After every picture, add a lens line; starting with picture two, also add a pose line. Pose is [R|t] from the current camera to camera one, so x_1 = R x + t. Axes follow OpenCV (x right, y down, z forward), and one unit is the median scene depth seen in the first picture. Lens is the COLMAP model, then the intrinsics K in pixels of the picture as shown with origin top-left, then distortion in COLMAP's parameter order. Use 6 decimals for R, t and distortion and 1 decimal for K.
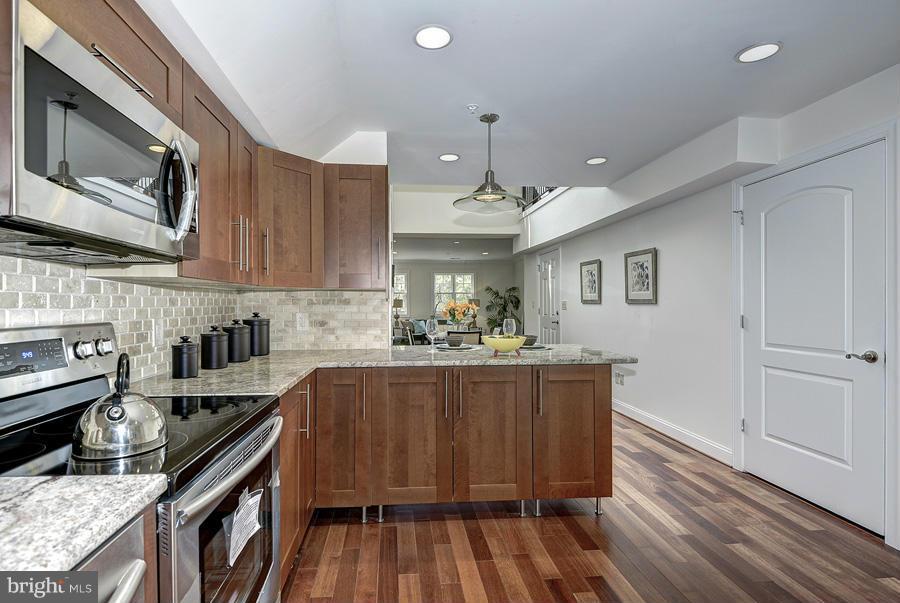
lens RADIAL K [[457.7, 0, 435.8], [0, 457.7, 301.8], [0, 0, 1]] dist [0.019127, -0.000146]
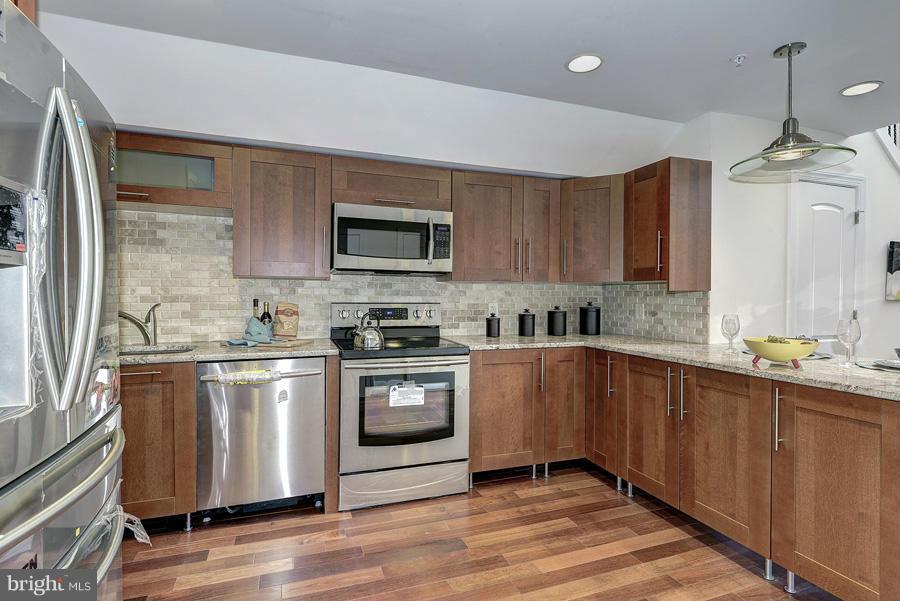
lens RADIAL K [[445.9, 0, 446.1], [0, 445.9, 294.6], [0, 0, 1]] dist [0.015786, -0.000758]
pose [[0.251424, 0.003133, -0.967872, 0.761842], [-0.000996, 0.999995, 0.002978, -0.000915], [0.967876, 0.000215, 0.251426, 0.301643]]
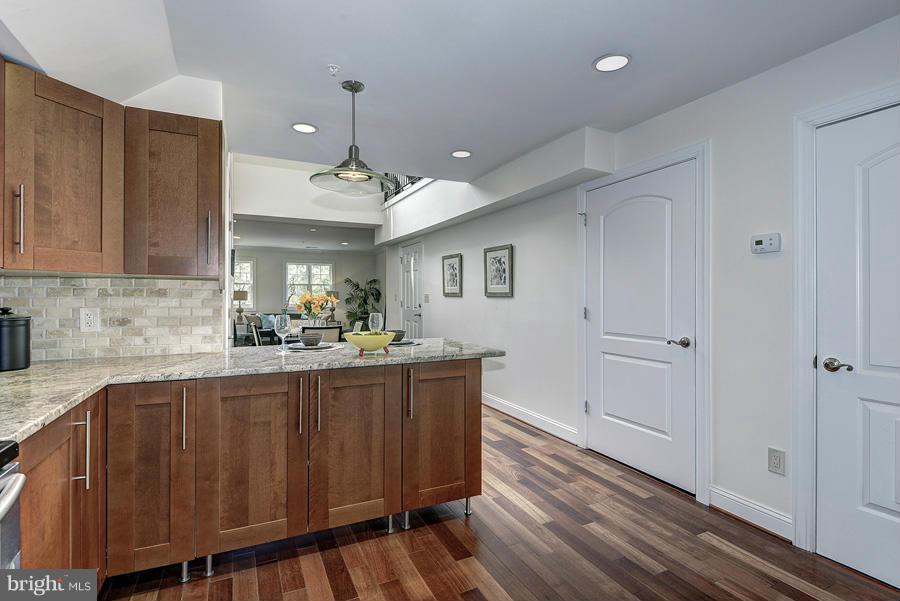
lens RADIAL K [[454.8, 0, 470.9], [0, 454.8, 296.1], [0, 0, 1]] dist [0.030773, -0.026465]
pose [[0.928661, 0.003705, 0.370911, 0.001474], [-0.004971, 0.999985, 0.002458, 0.000870], [-0.370897, -0.004126, 0.928665, 0.111661]]
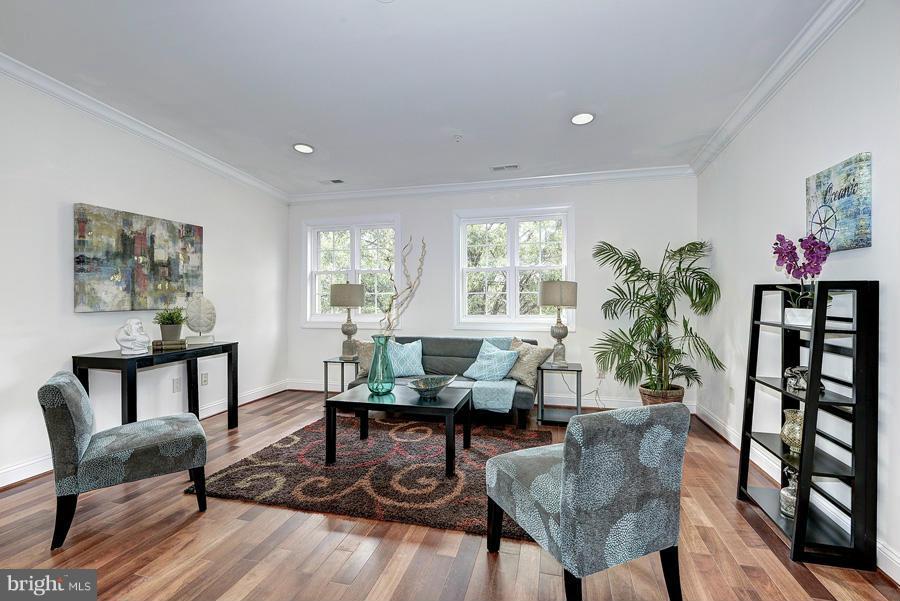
lens RADIAL K [[392.8, 0, 450.0], [0, 392.8, 300.5], [0, 0, 1]] dist [0.000619, -0.000077]
pose [[0.937080, -0.000034, -0.349114, 0.629119], [0.002752, 0.999970, 0.007287, 0.031153], [0.349104, -0.007789, 0.937052, 4.028990]]
